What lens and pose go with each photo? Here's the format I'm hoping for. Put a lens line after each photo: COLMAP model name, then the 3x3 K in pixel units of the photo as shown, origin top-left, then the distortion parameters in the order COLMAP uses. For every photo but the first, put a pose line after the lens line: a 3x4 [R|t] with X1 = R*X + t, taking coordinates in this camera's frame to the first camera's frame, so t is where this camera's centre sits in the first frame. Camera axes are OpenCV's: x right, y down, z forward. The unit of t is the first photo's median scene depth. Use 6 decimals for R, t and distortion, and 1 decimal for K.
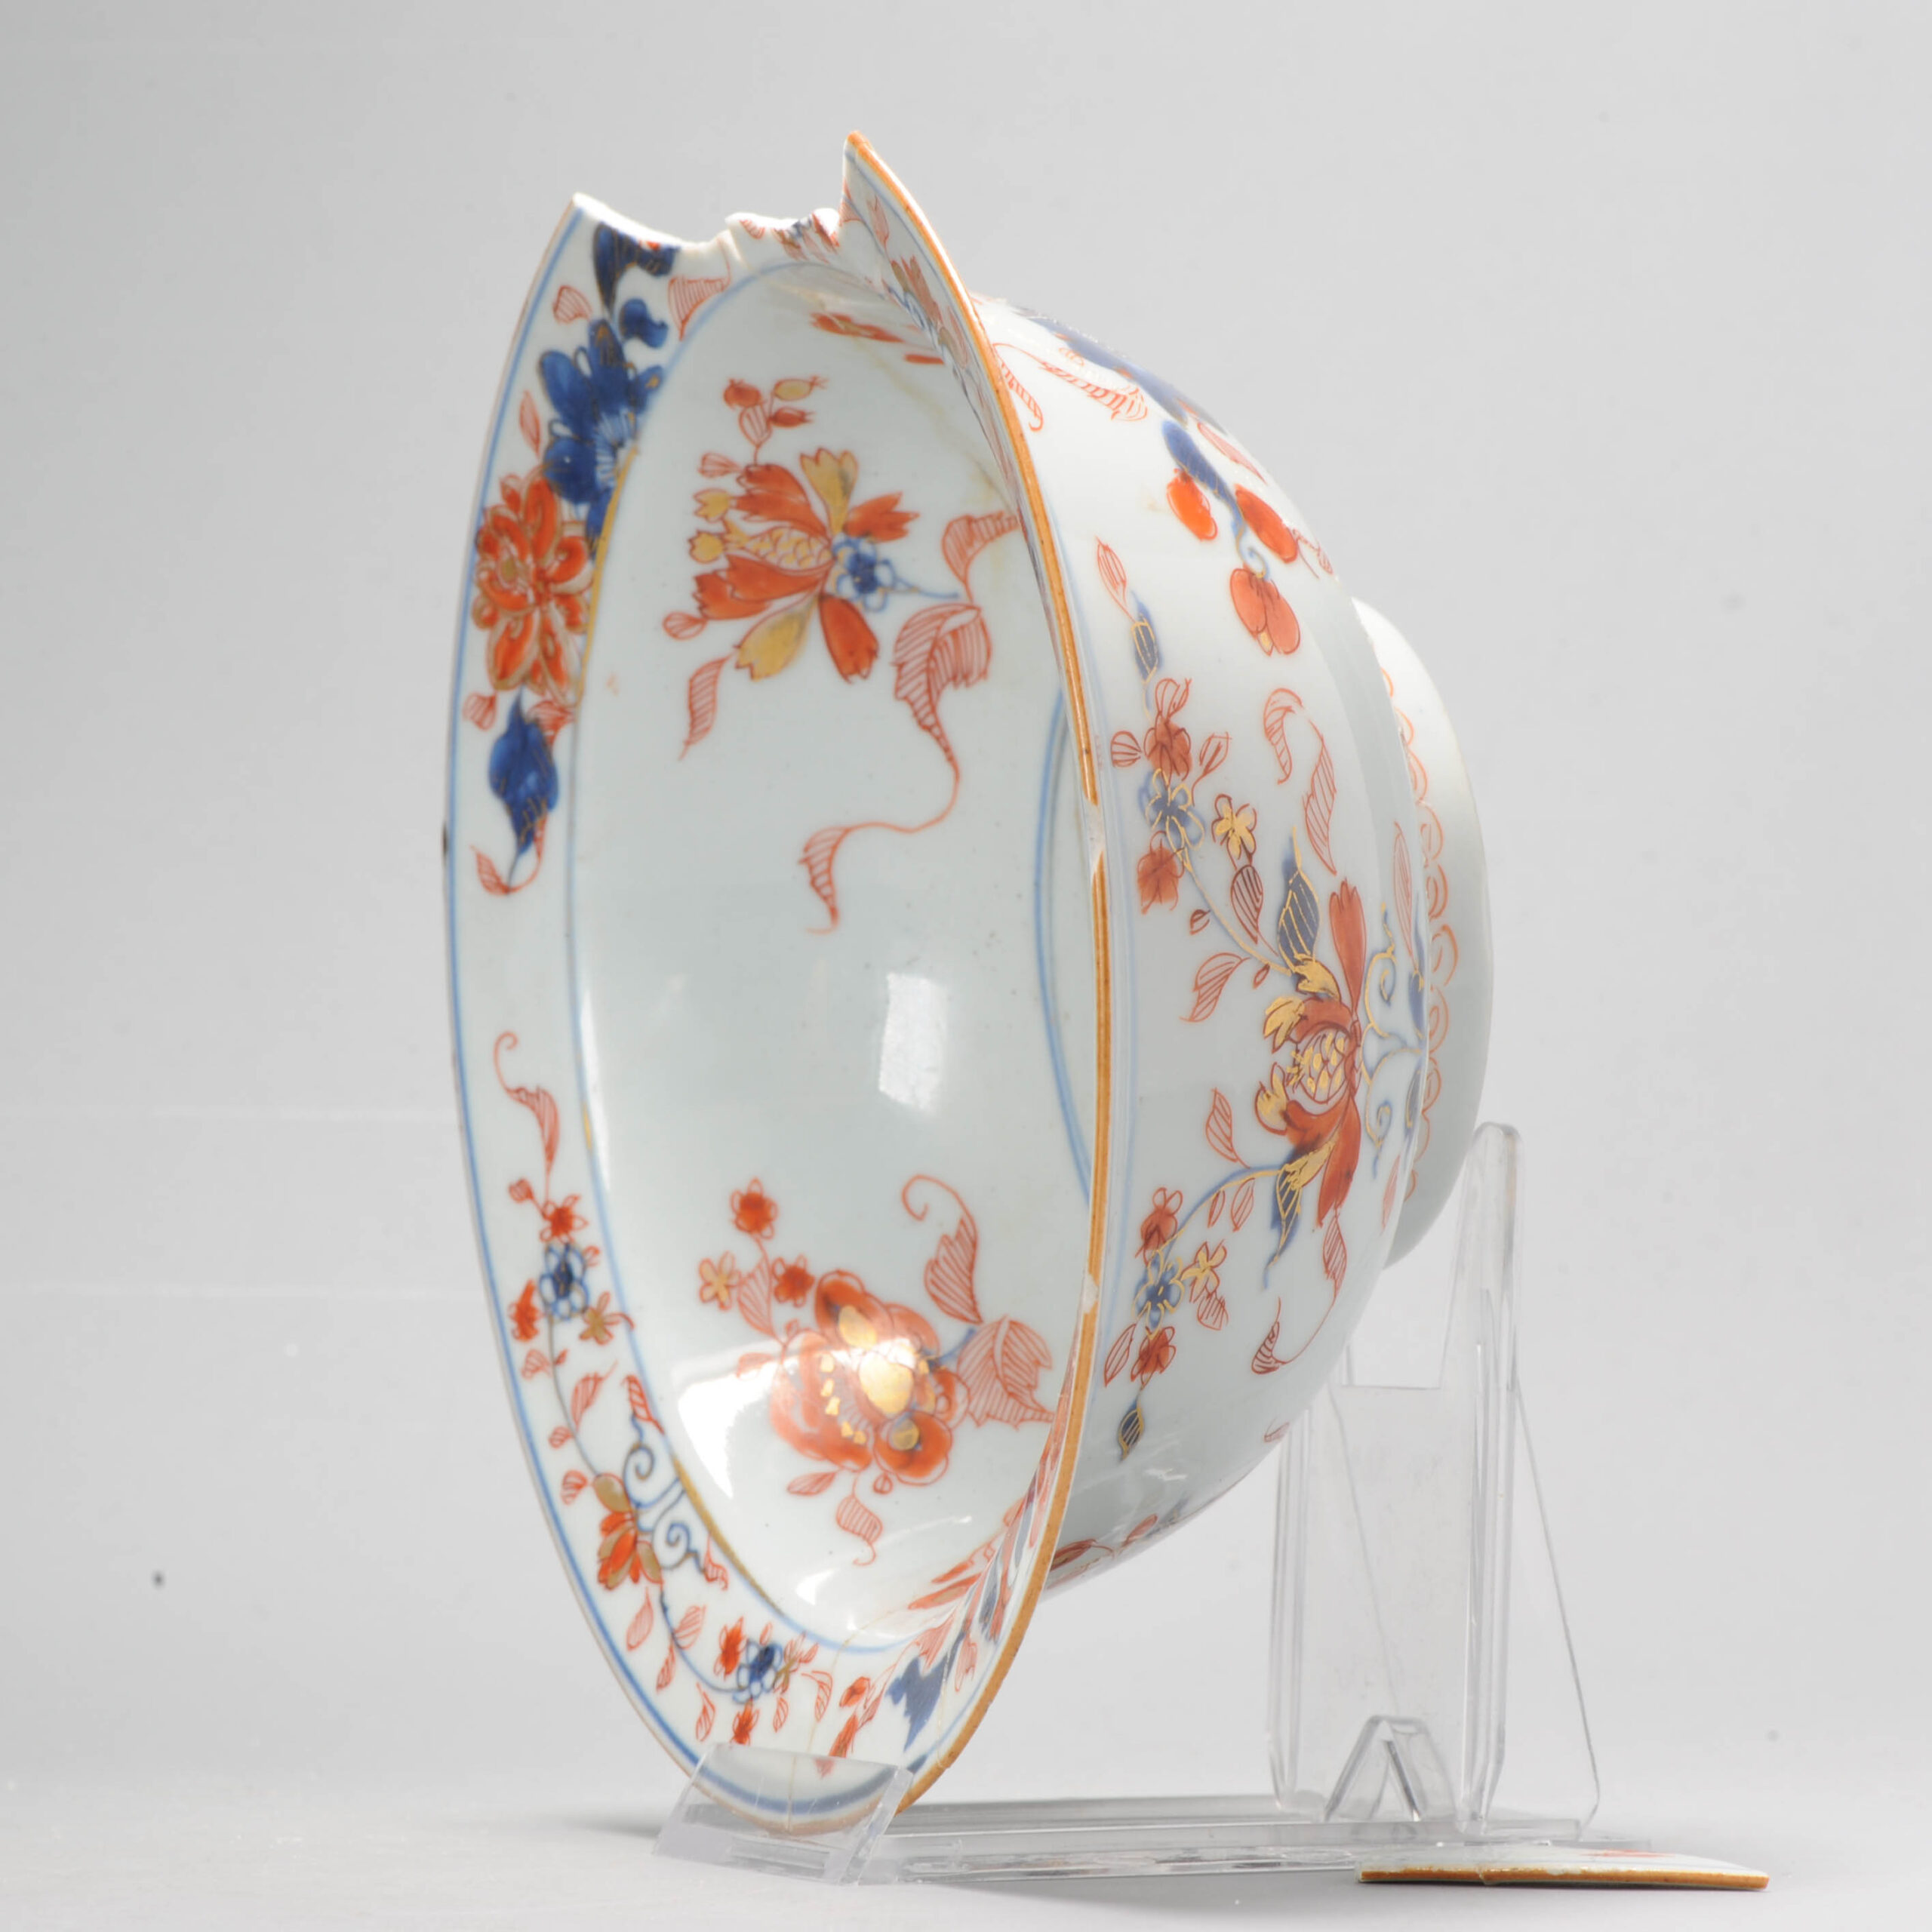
lens RADIAL K [[9348.1, 0, 966.3], [0, 9348.1, 968.9], [0, 0, 1]] dist [-0.161892, 0.000000]
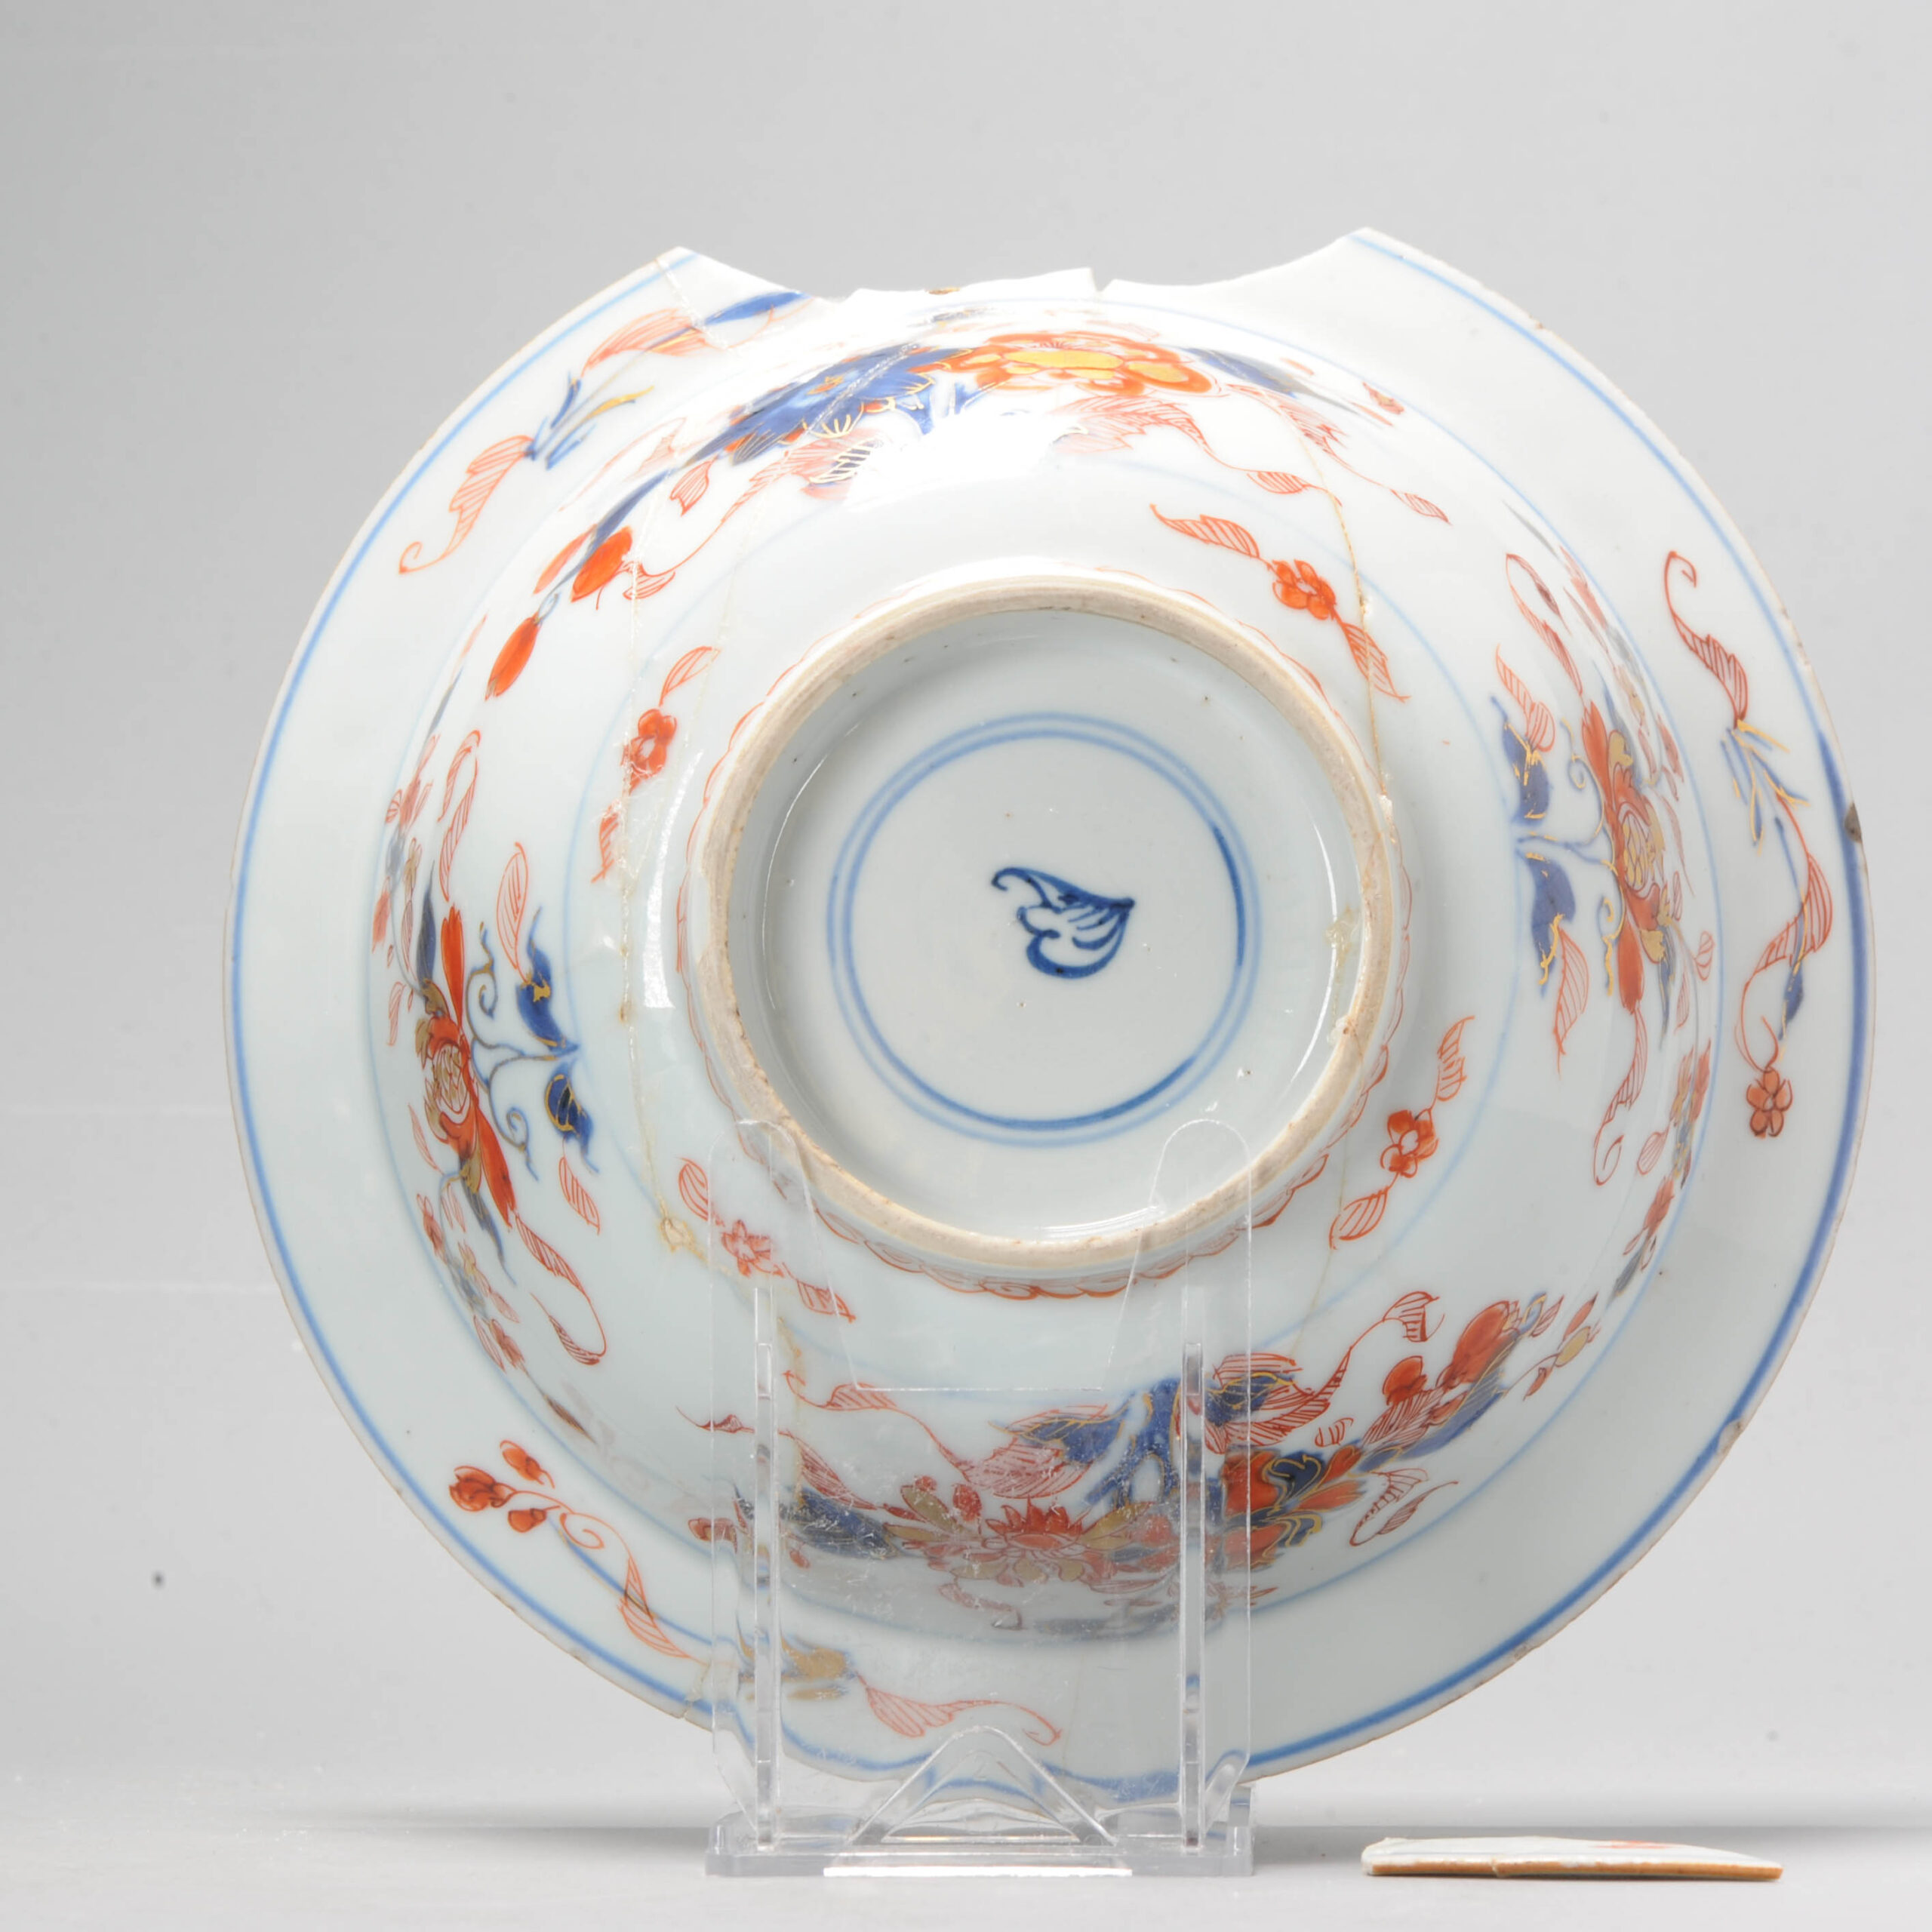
lens RADIAL K [[9348.1, 0, 973.0], [0, 9348.1, 965.9], [0, 0, 1]] dist [-0.161892, 0.000000]
pose [[-0.400732, -0.027933, -0.915769, 0.946839], [0.033191, 0.998436, -0.044979, 0.045218], [0.915594, -0.048420, -0.399179, 1.402952]]
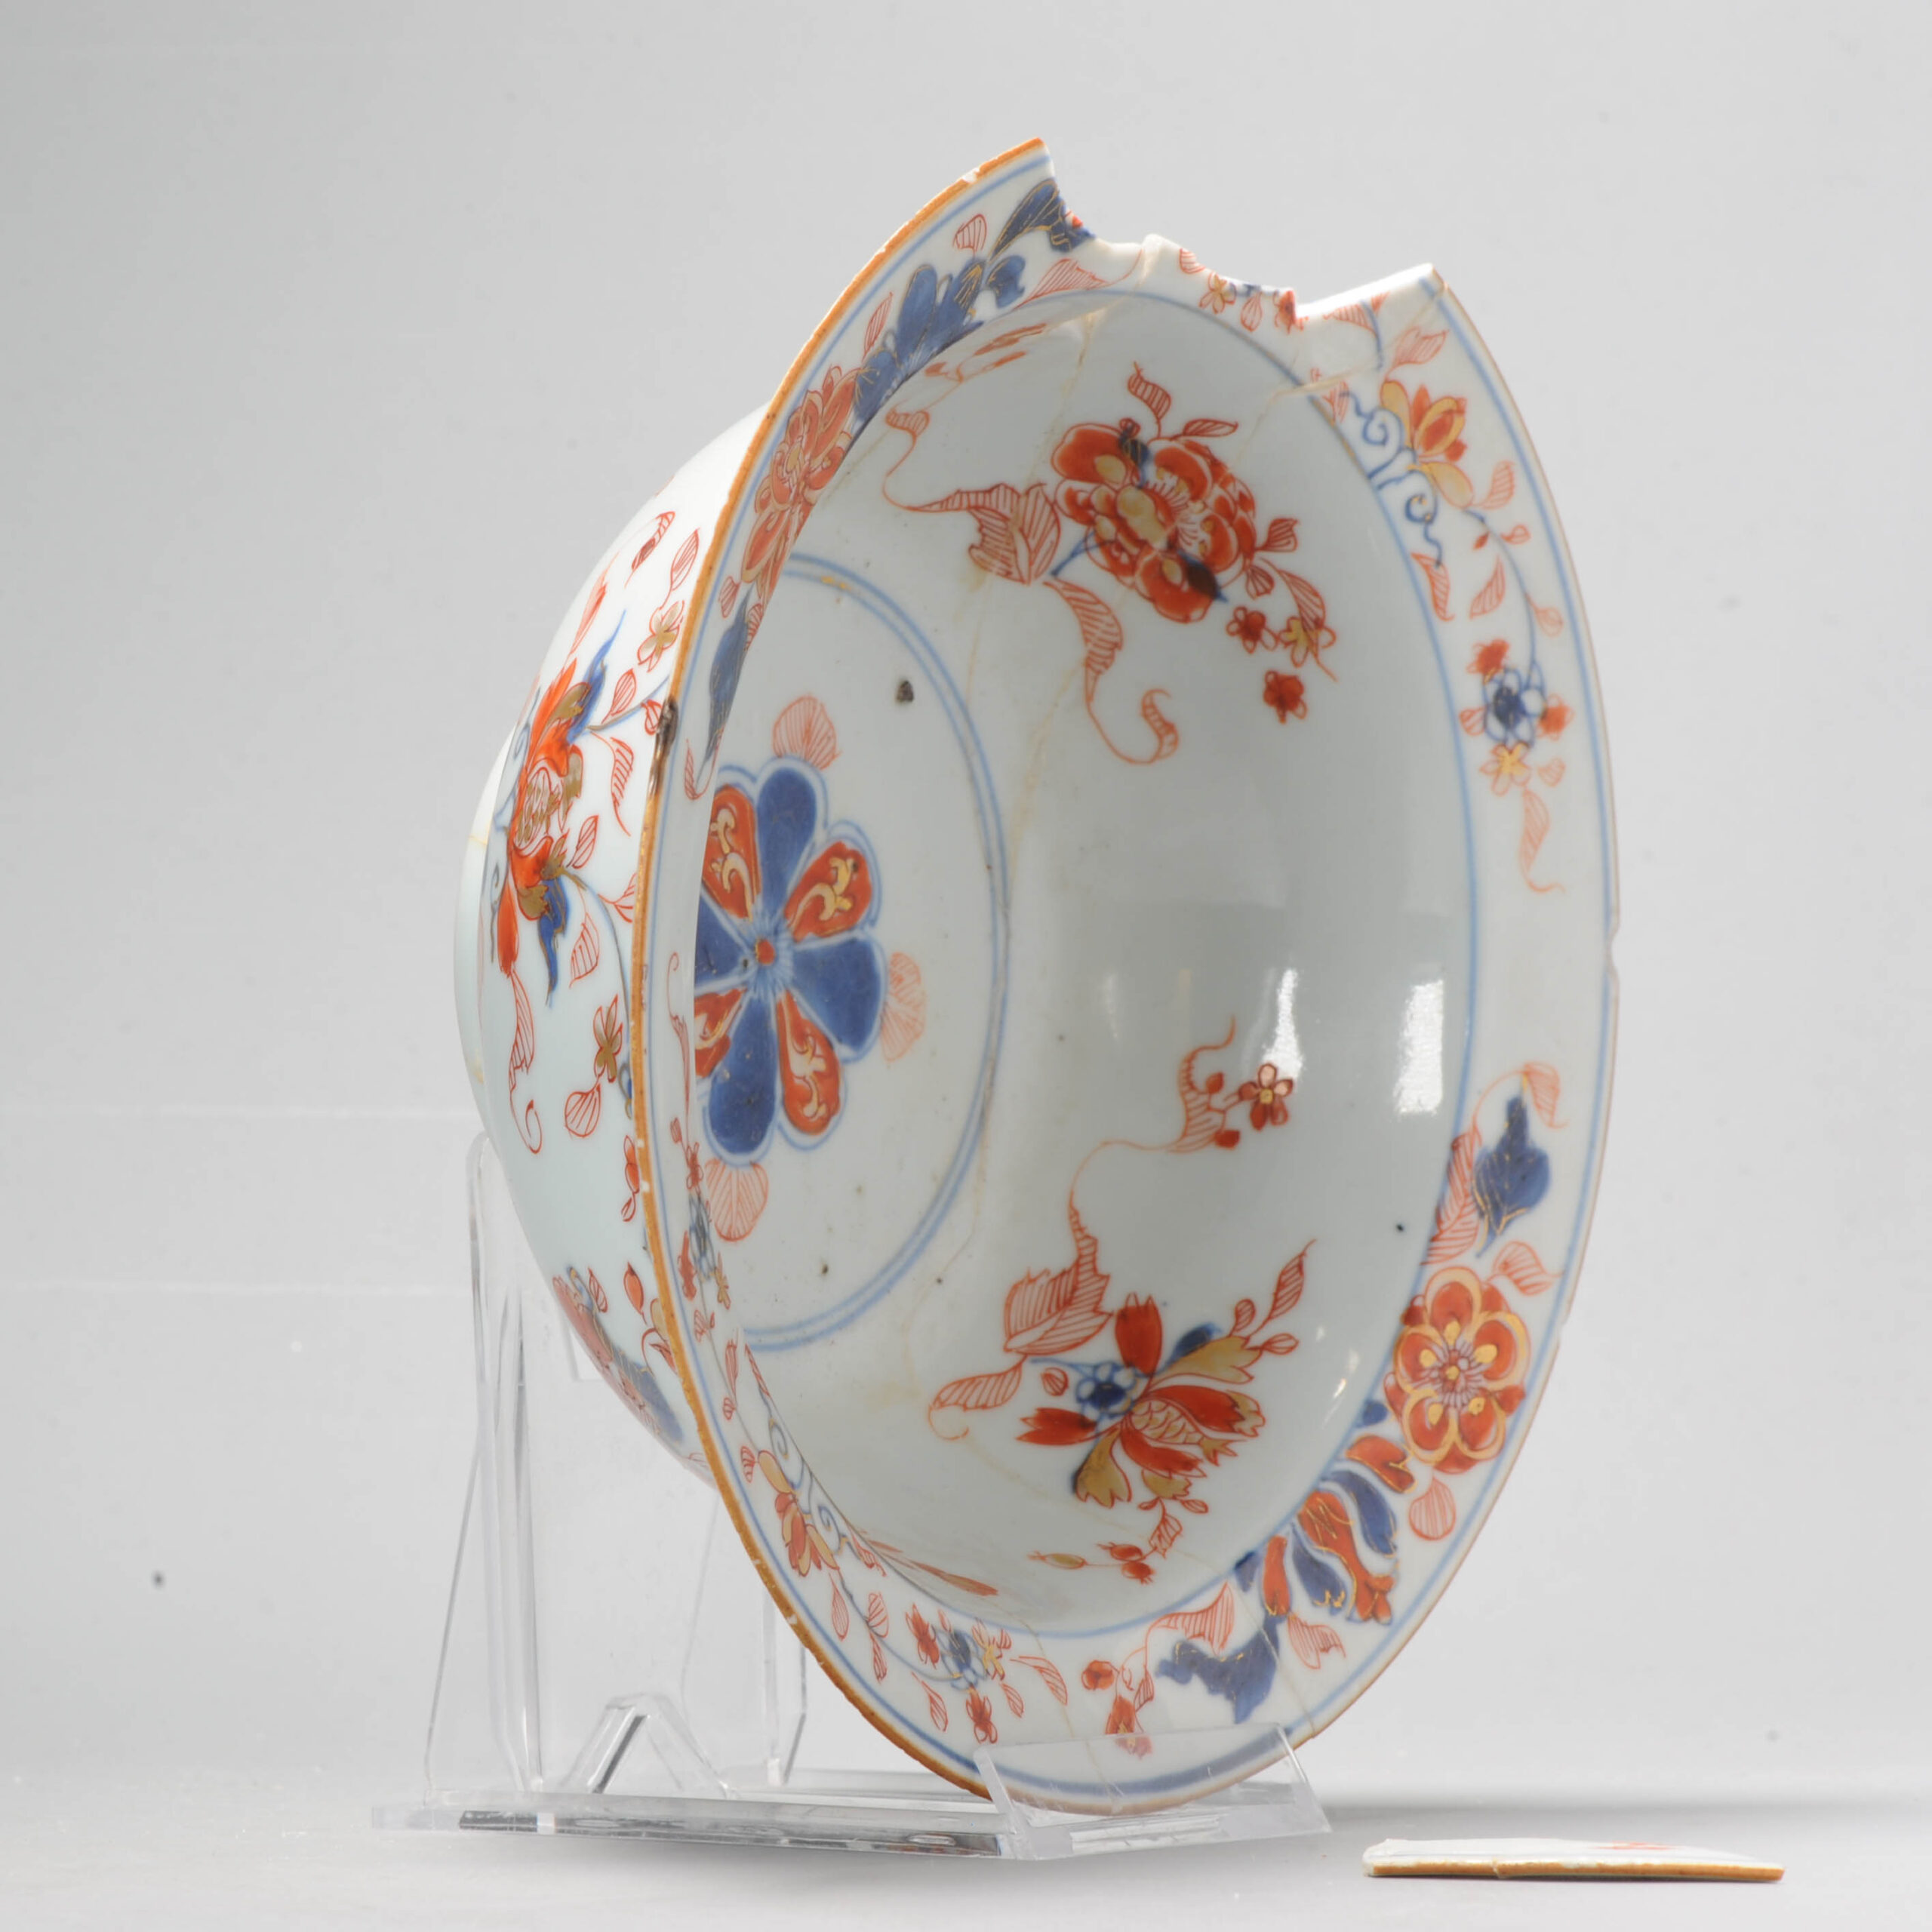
lens RADIAL K [[9348.1, 0, 963.9], [0, 9348.1, 967.1], [0, 0, 1]] dist [-0.161892, 0.000000]
pose [[-0.519716, 0.055341, 0.852545, -0.880700], [-0.058336, 0.993272, -0.100038, 0.102487], [-0.852345, -0.101725, -0.512991, 1.530798]]
